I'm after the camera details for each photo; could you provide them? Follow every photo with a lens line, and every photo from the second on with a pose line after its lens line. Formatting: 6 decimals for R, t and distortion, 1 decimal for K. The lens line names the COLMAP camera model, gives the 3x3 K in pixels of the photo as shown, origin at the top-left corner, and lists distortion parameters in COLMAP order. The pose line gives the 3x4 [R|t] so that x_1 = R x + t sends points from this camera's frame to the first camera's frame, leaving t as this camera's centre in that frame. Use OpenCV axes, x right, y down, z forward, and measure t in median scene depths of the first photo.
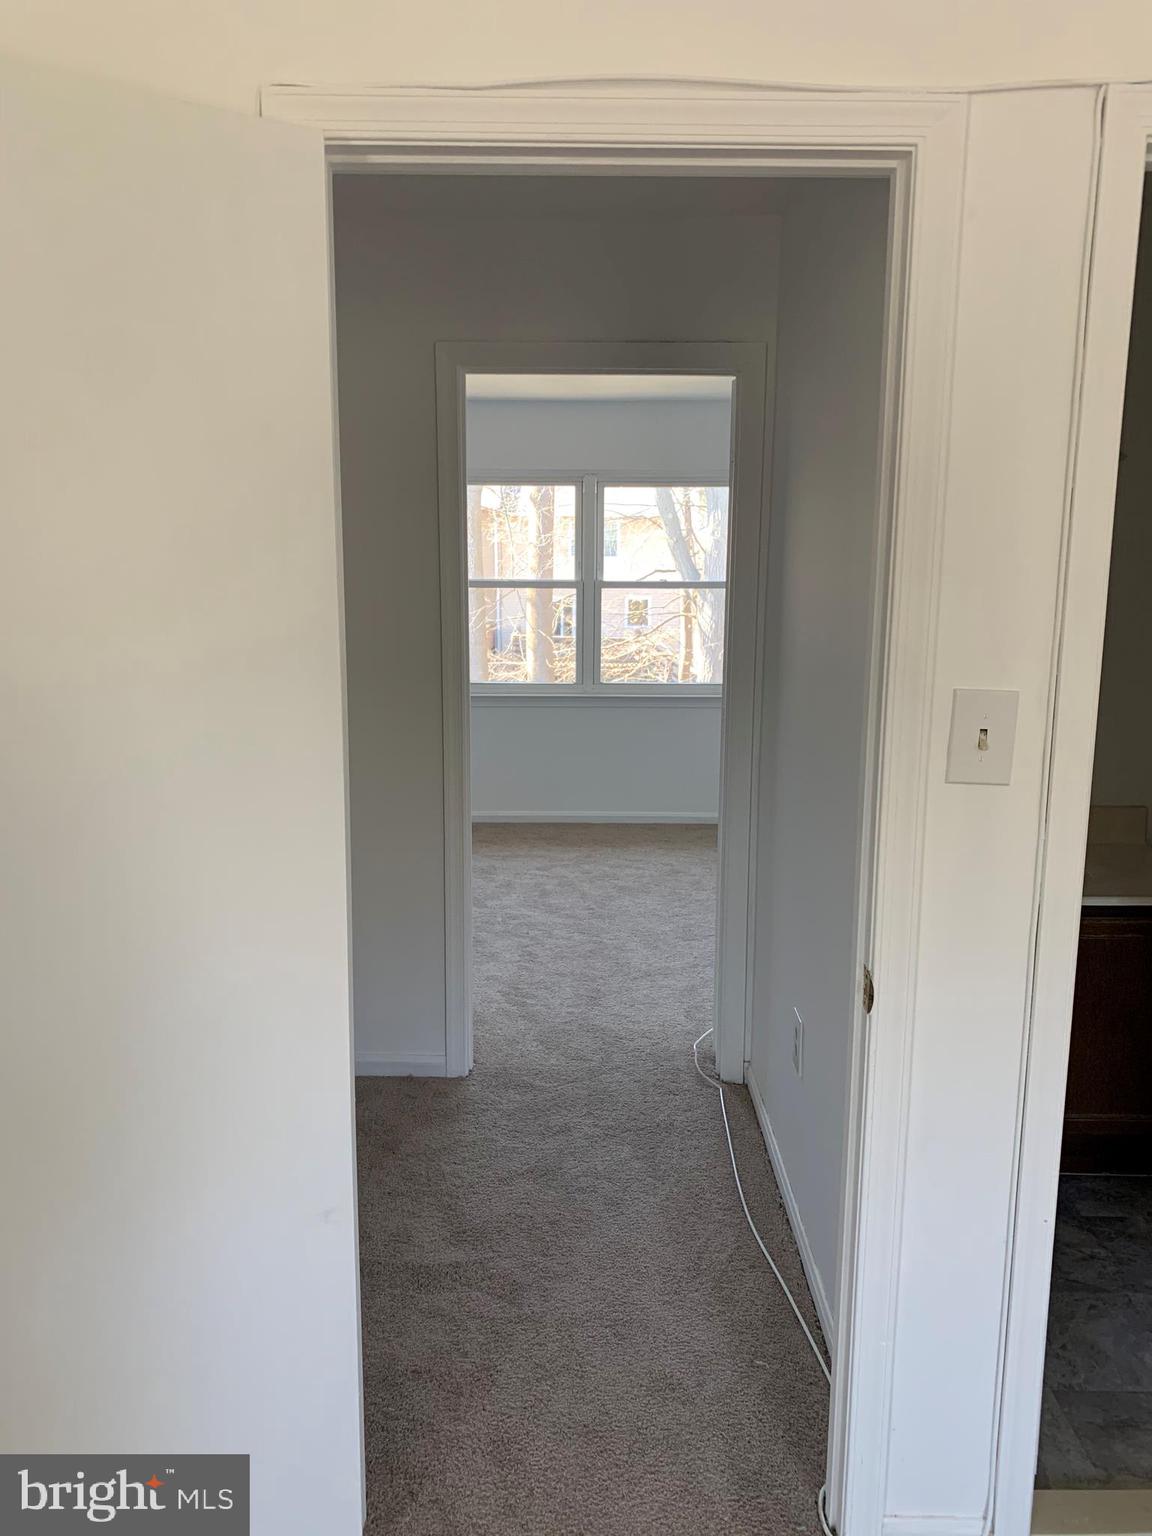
lens RADIAL K [[1177.7, 0, 599.2], [0, 1177.7, 774.1], [0, 0, 1]] dist [0.116197, -0.227197]
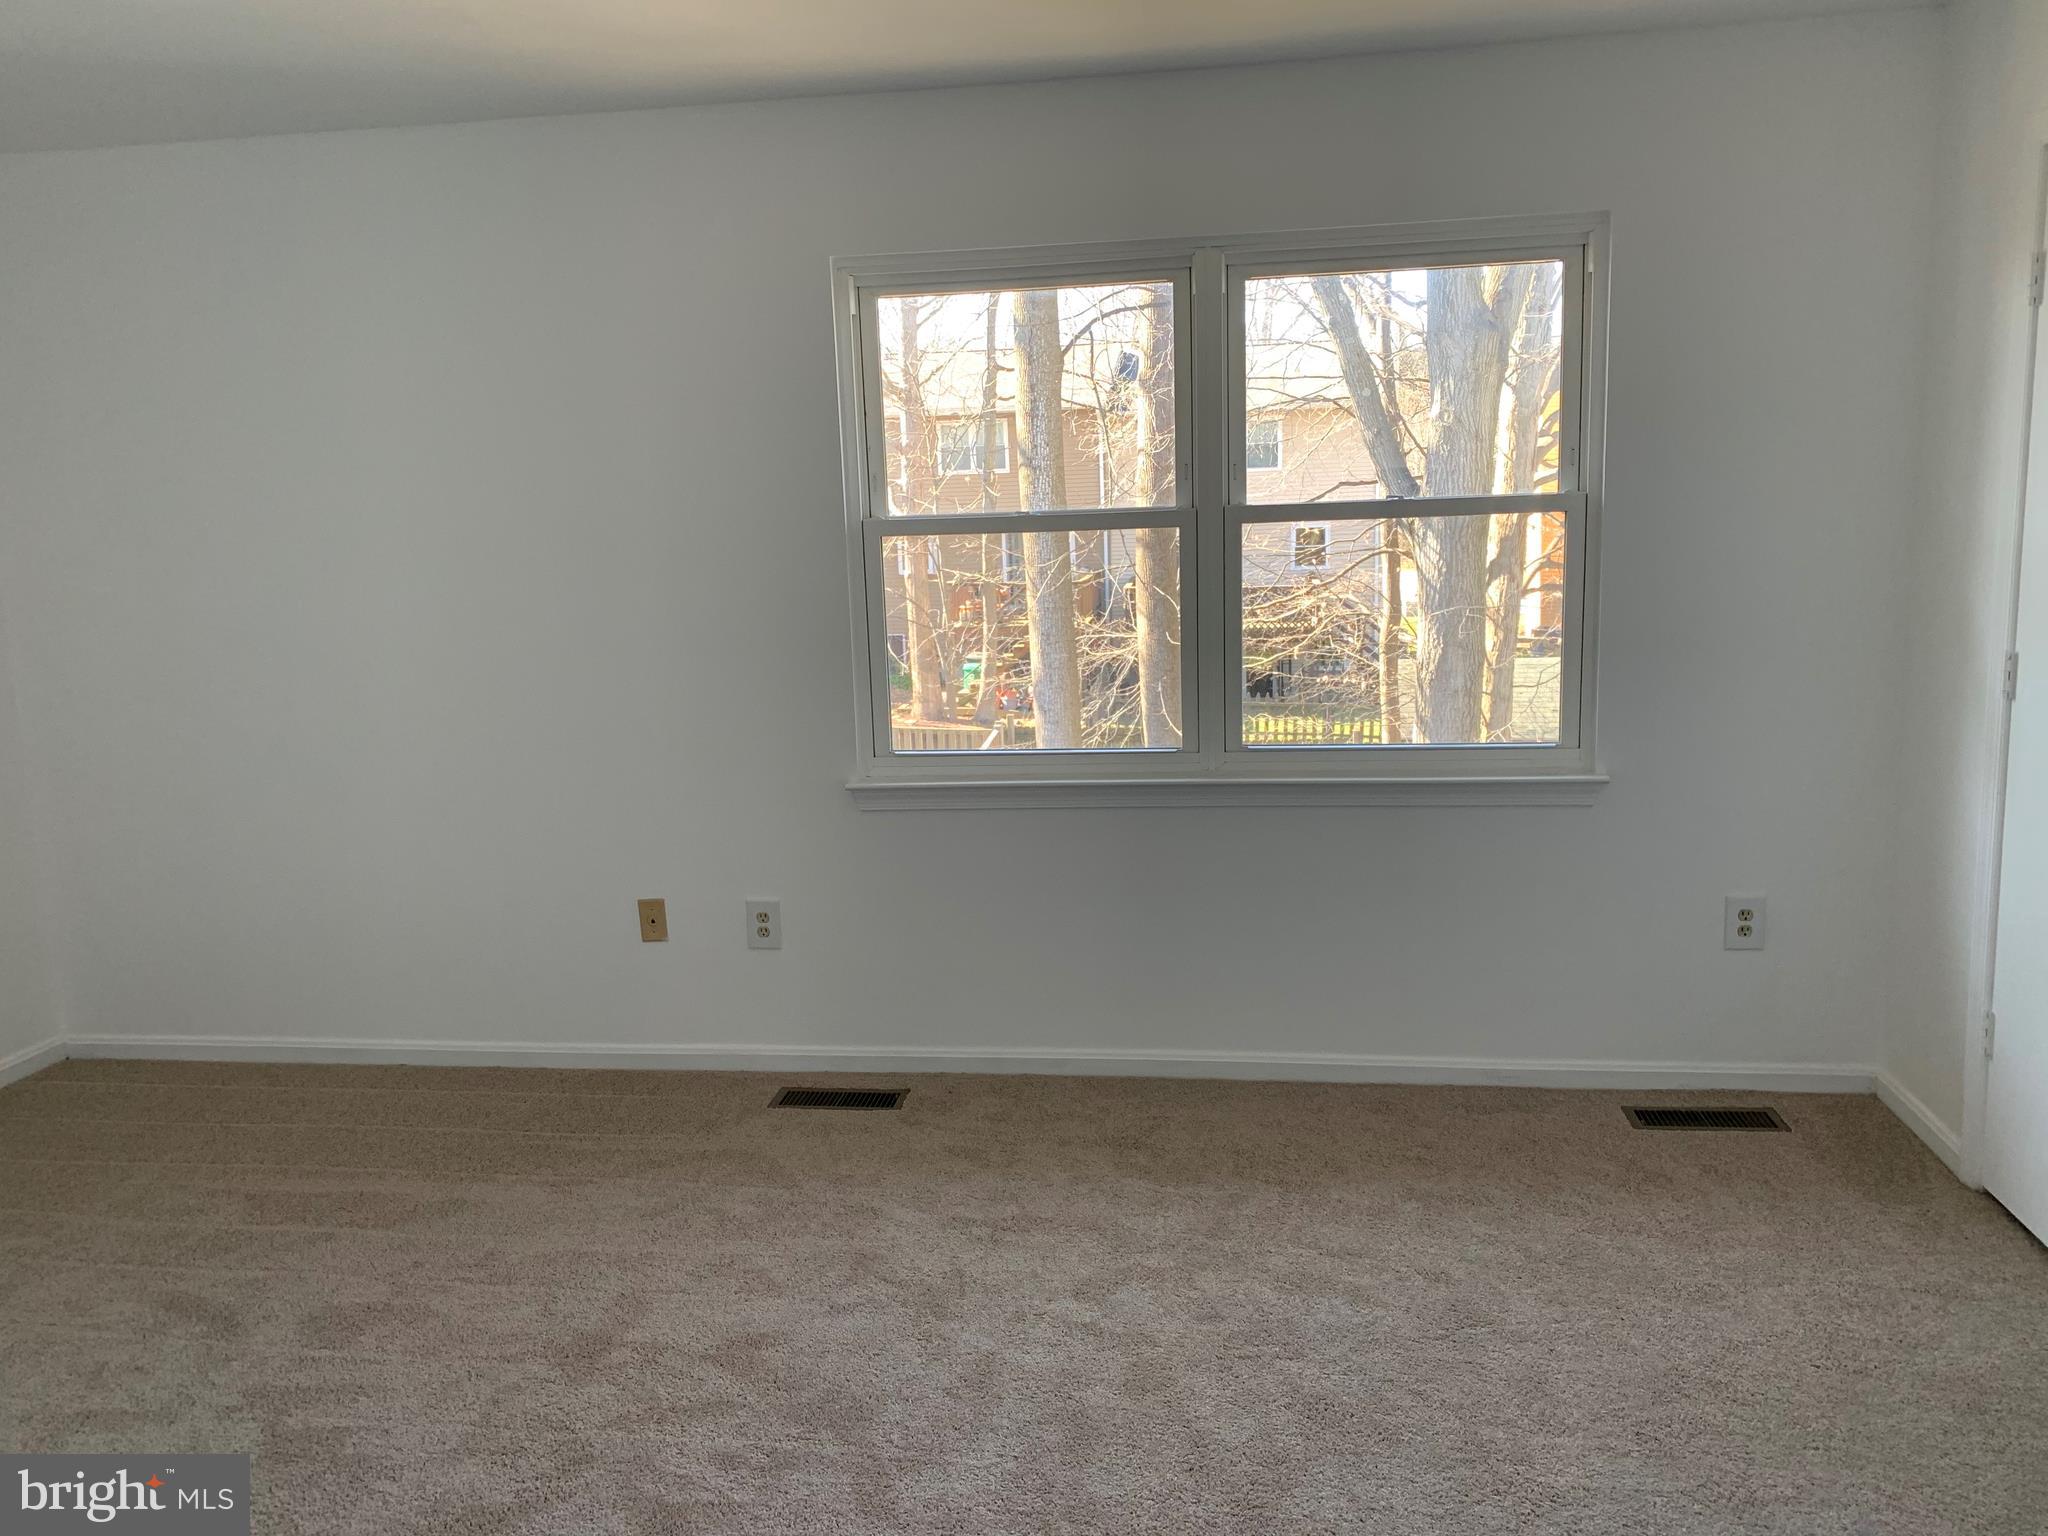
lens RADIAL K [[1570.3, 0, 1030.1], [0, 1570.3, 734.8], [0, 0, 1]] dist [0.116197, -0.227197]
pose [[0.989408, -0.020066, -0.143767, 0.002834], [0.017289, 0.999639, -0.020544, -0.029220], [0.144127, 0.017841, 0.989398, 0.176920]]
